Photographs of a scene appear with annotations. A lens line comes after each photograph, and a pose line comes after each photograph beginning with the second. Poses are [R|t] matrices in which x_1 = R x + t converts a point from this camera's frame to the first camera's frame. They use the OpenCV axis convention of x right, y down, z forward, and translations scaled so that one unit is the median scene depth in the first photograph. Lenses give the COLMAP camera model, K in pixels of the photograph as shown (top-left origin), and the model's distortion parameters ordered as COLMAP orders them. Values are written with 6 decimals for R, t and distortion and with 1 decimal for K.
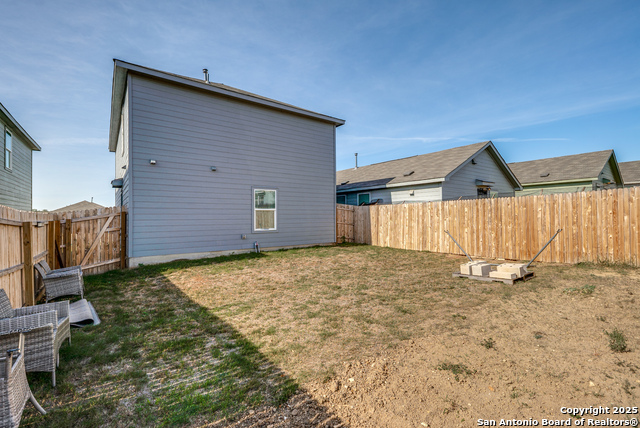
lens RADIAL K [[288.8, 0, 316.5], [0, 288.8, 215.1], [0, 0, 1]] dist [0.011682, -0.000183]
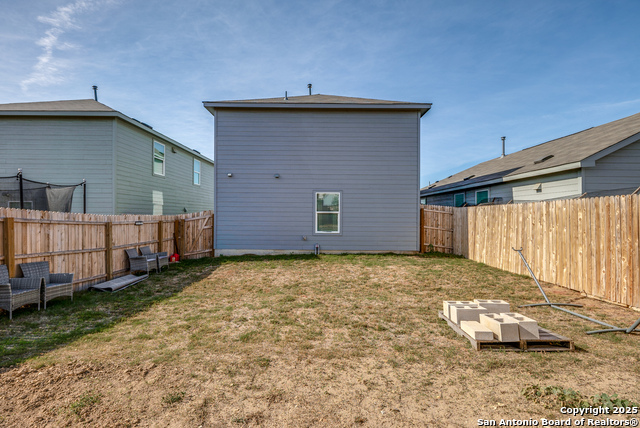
lens RADIAL K [[288.8, 0, 317.7], [0, 288.8, 214.0], [0, 0, 1]] dist [0.011682, -0.000183]
pose [[0.798523, 0.008978, -0.601898, 0.412144], [-0.008484, 0.999957, 0.003659, -0.017000], [0.601905, 0.002185, 0.798565, 0.183580]]
